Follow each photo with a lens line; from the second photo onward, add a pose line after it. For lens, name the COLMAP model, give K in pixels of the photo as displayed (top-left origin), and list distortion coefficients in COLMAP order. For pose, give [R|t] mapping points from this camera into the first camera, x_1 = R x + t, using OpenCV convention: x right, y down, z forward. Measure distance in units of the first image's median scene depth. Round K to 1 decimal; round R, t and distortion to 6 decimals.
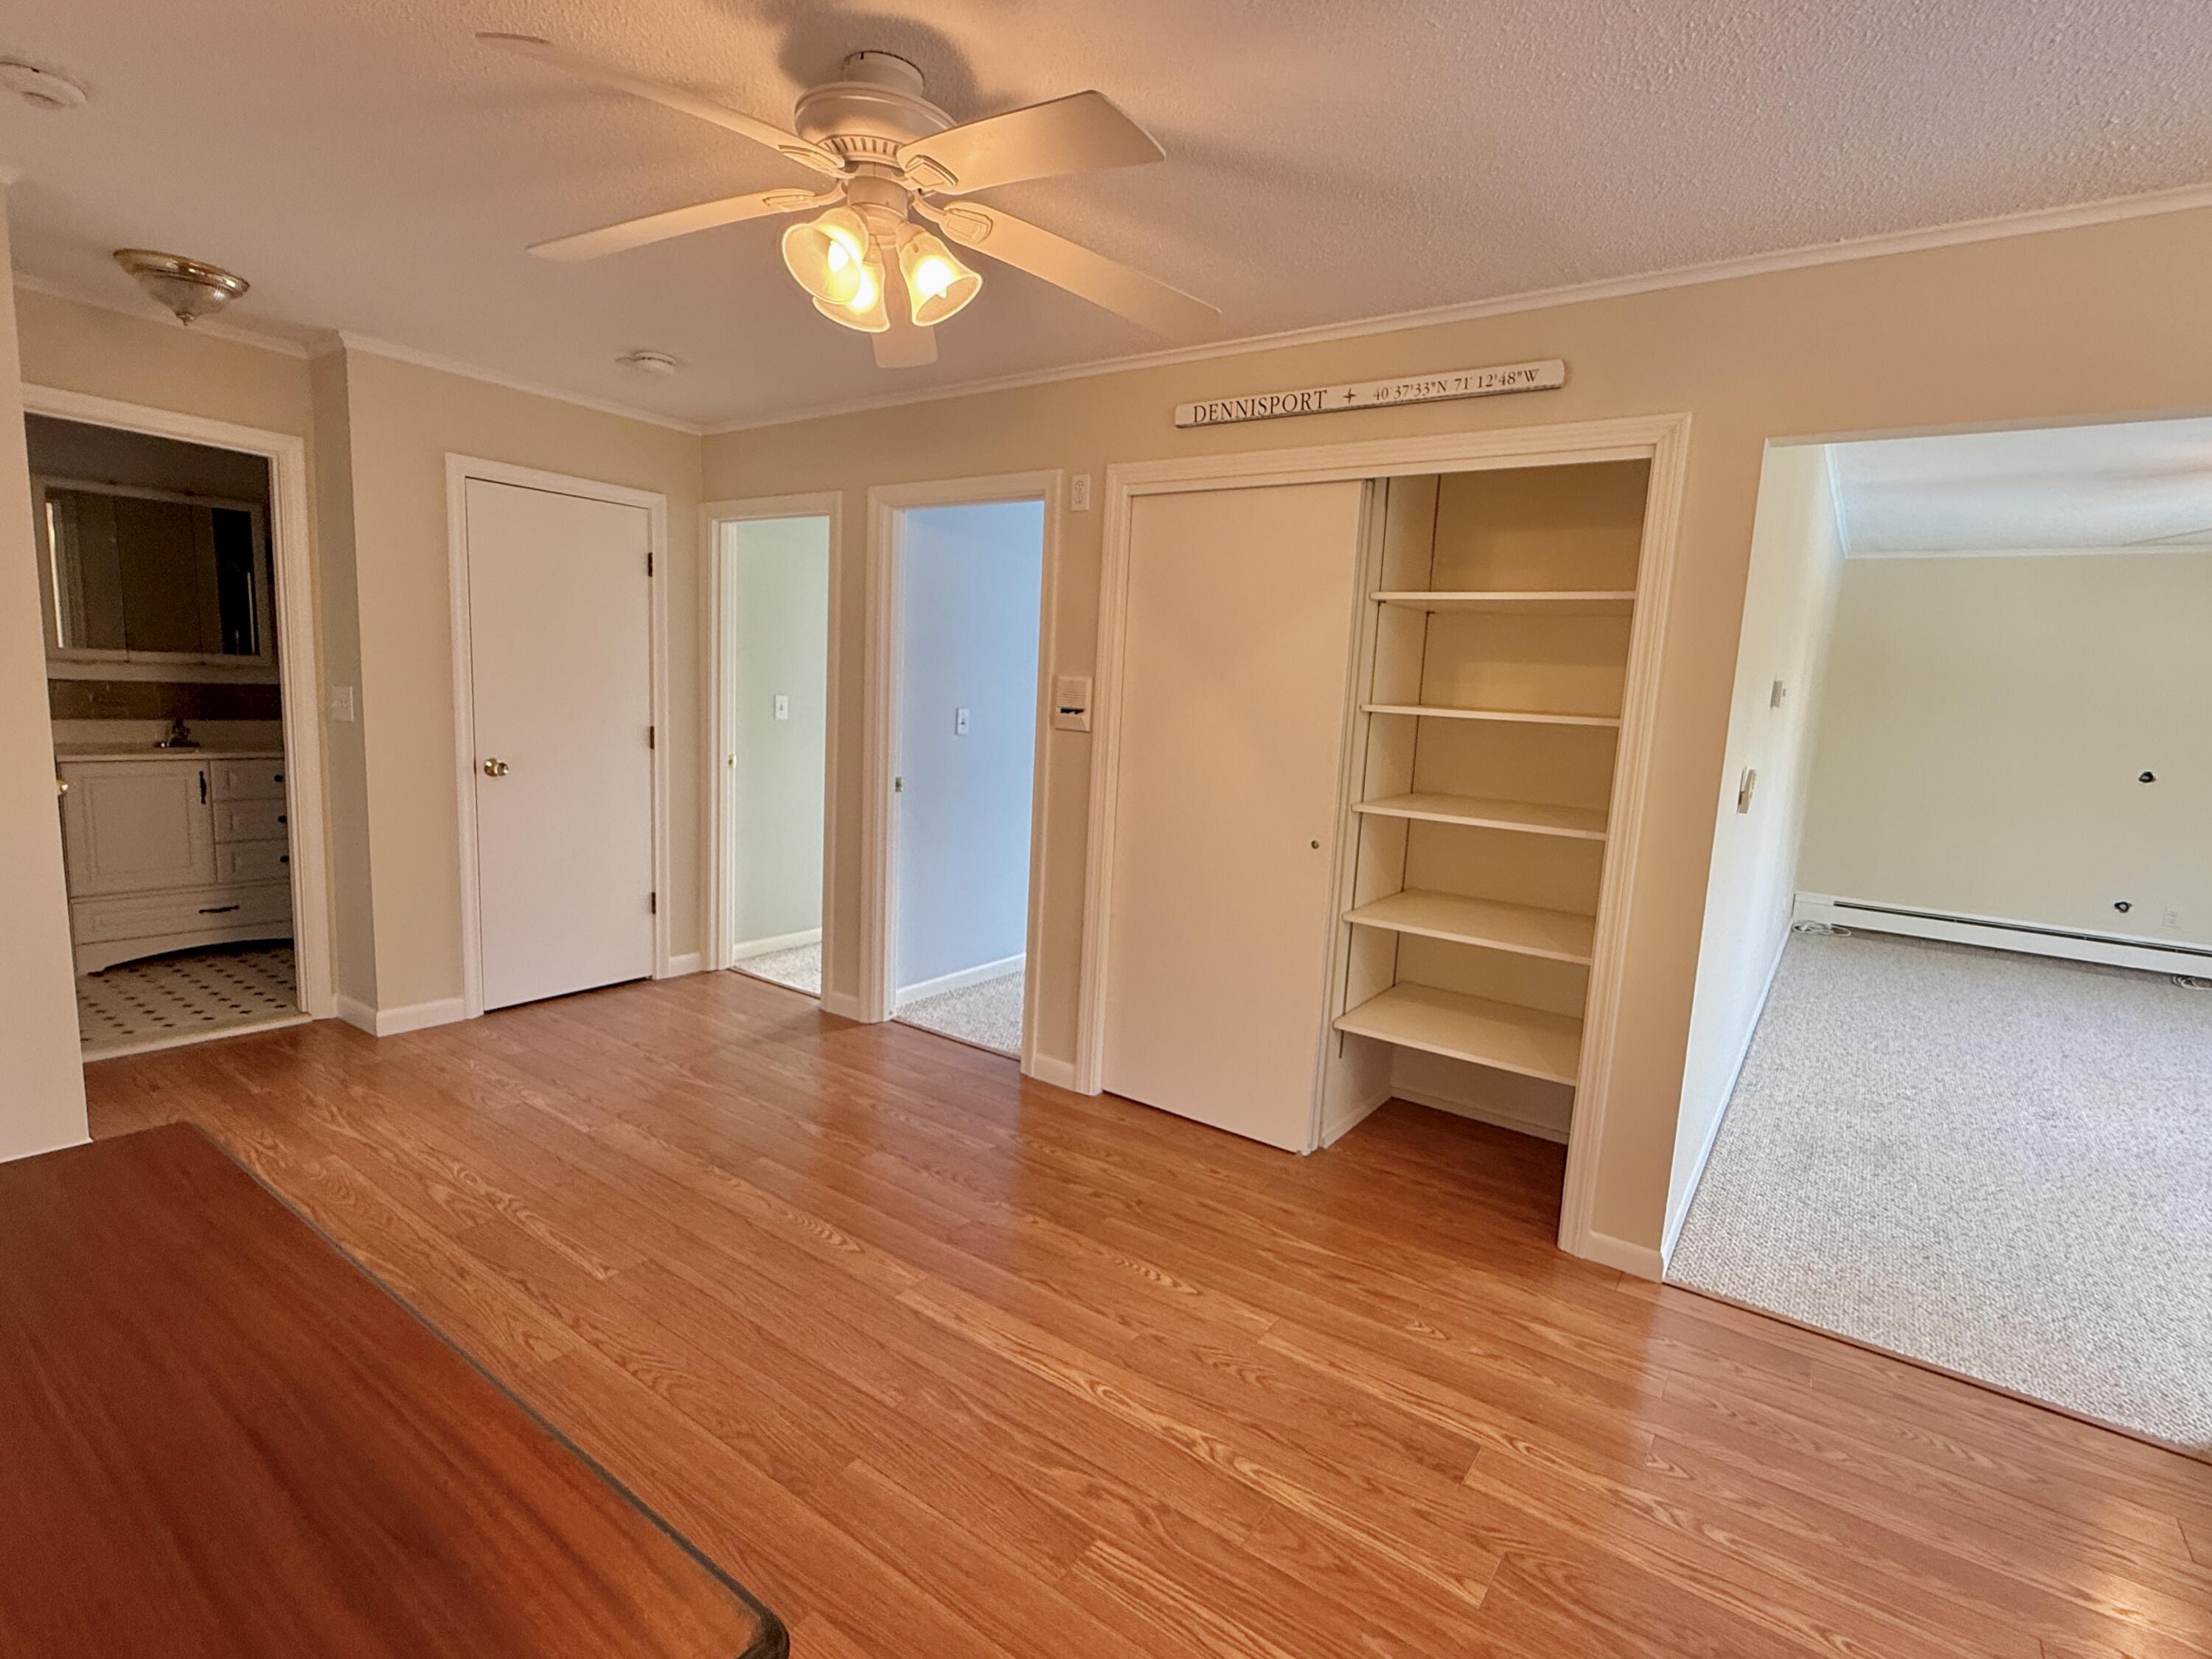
lens RADIAL K [[1065.8, 0, 1106.0], [0, 1065.8, 829.5], [0, 0, 1]] dist [0.000102, -0.000107]
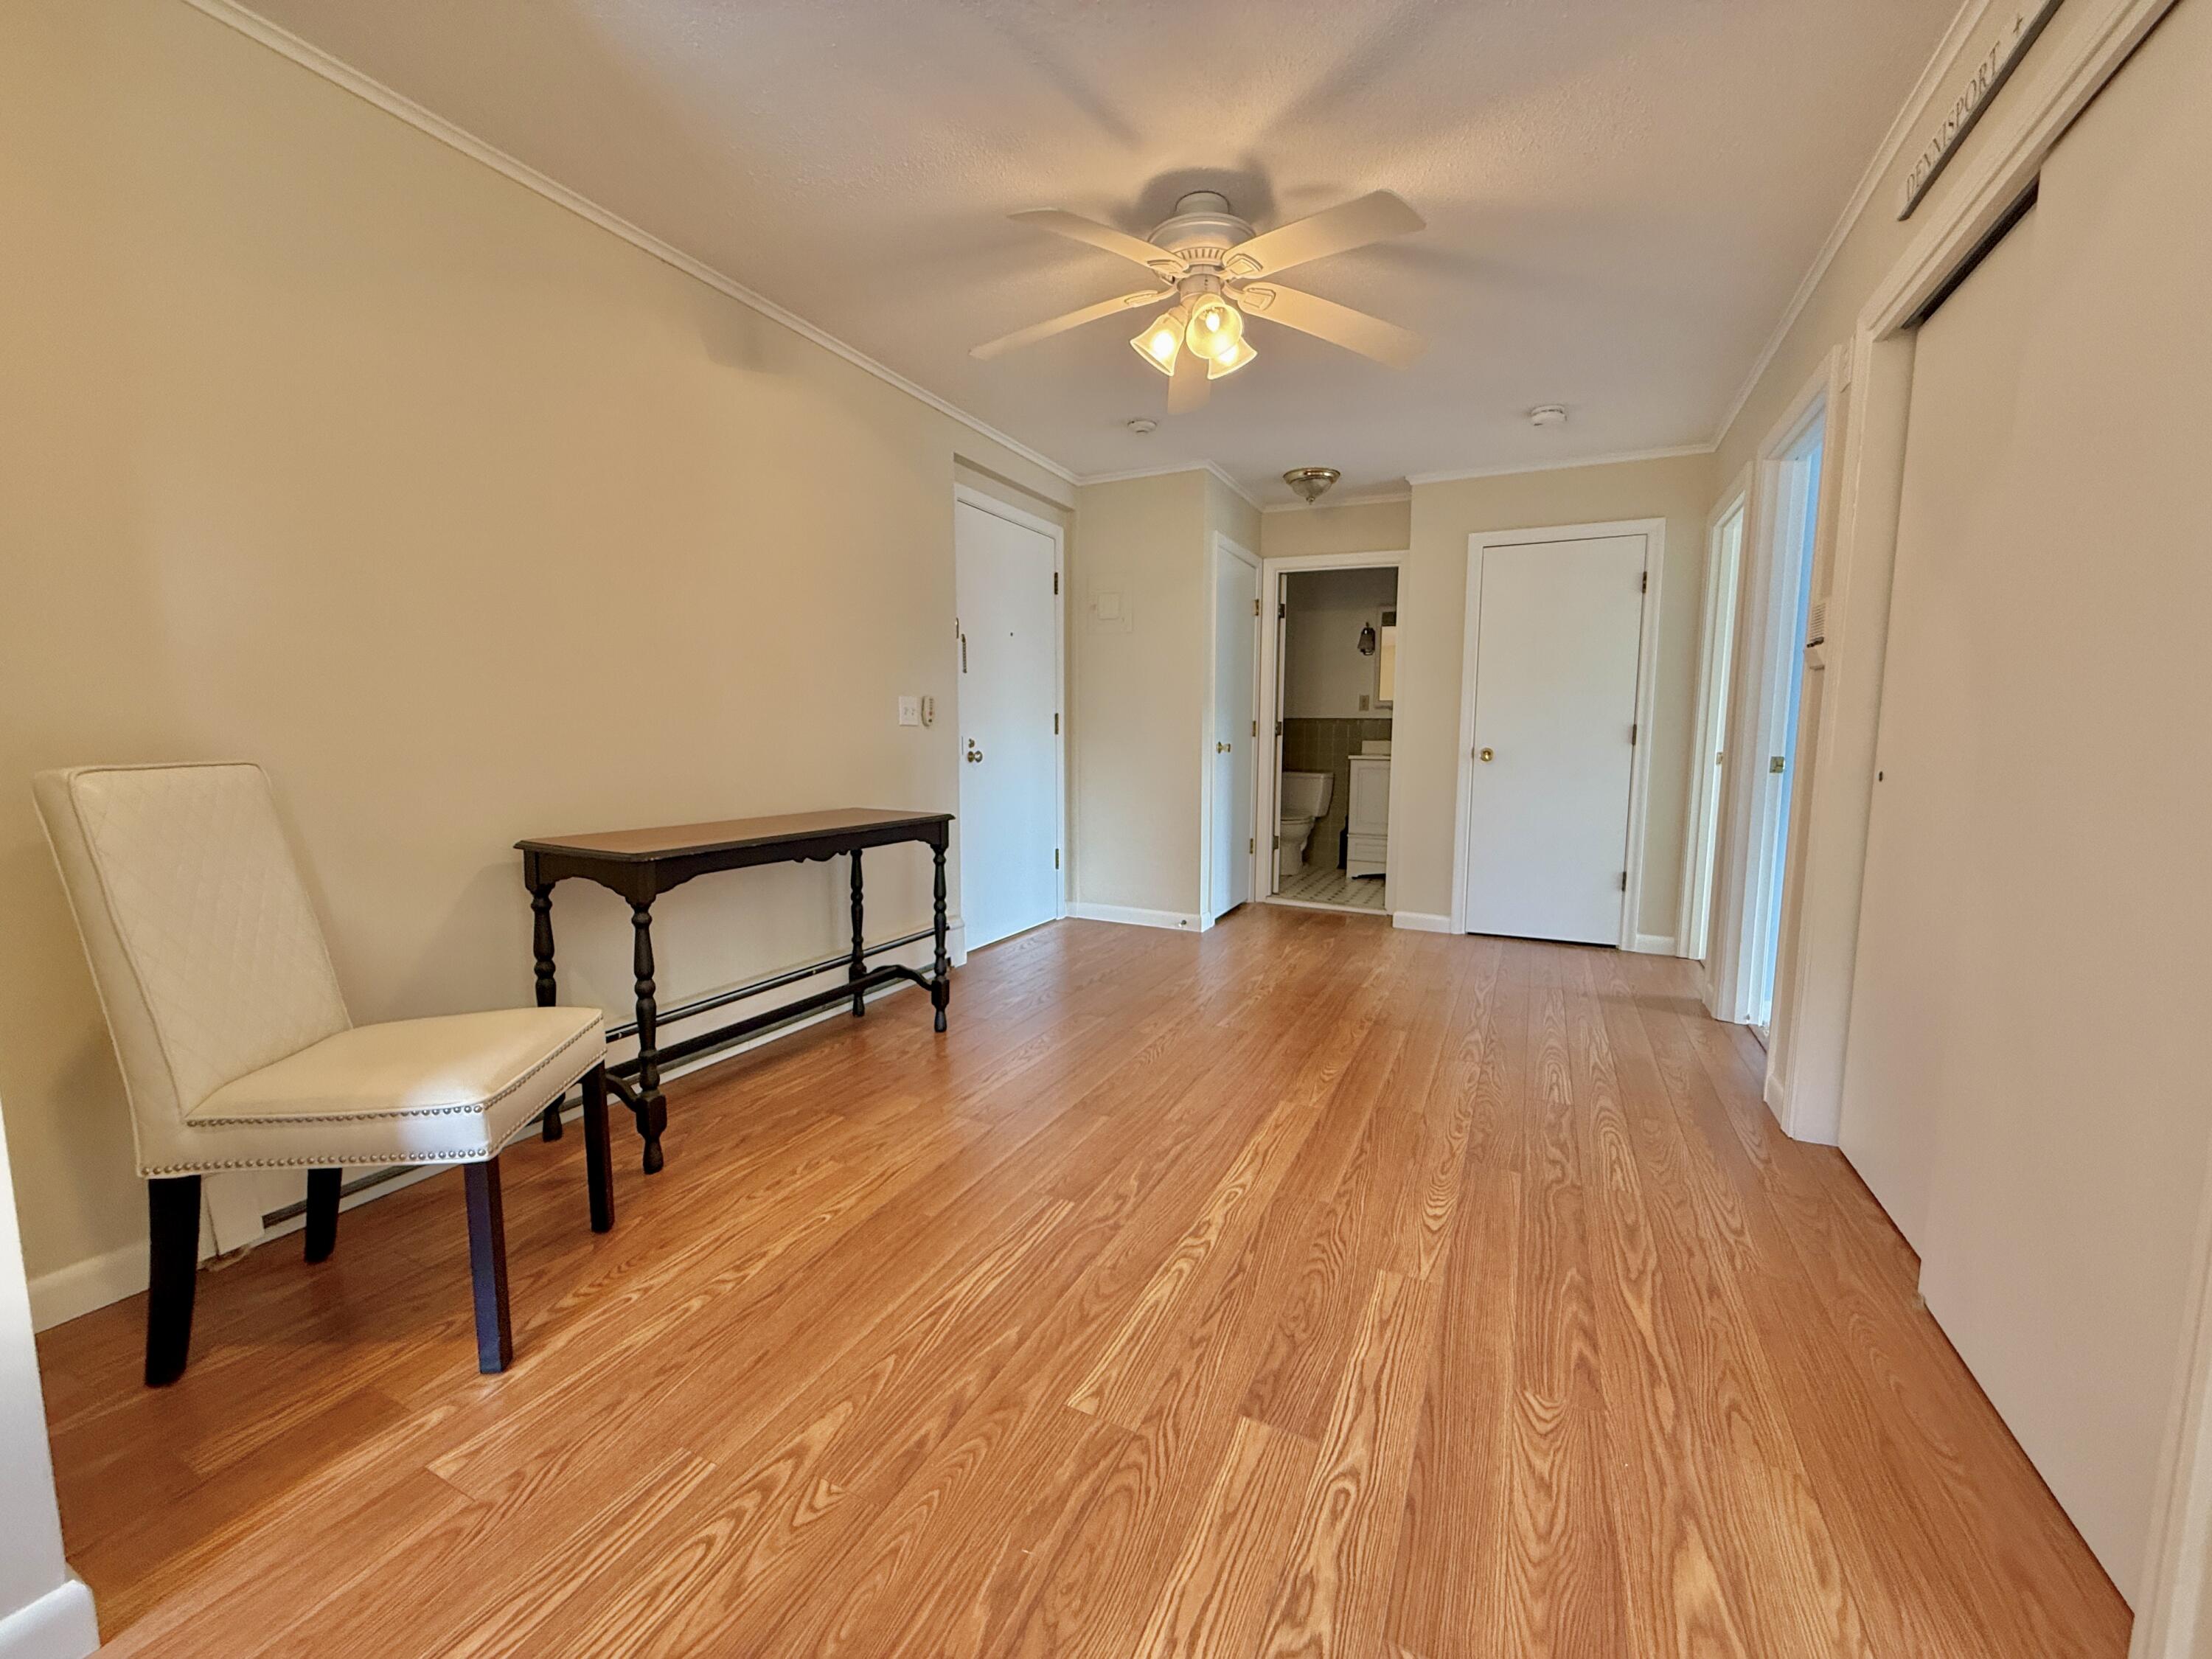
lens RADIAL K [[886.8, 0, 1106.0], [0, 886.8, 829.5], [0, 0, 1]] dist [-0.000697, -0.000173]
pose [[0.169509, 0.054386, -0.984027, 0.747576], [-0.130768, 0.990889, 0.032239, 0.103162], [0.976815, 0.123214, 0.175076, 0.534818]]
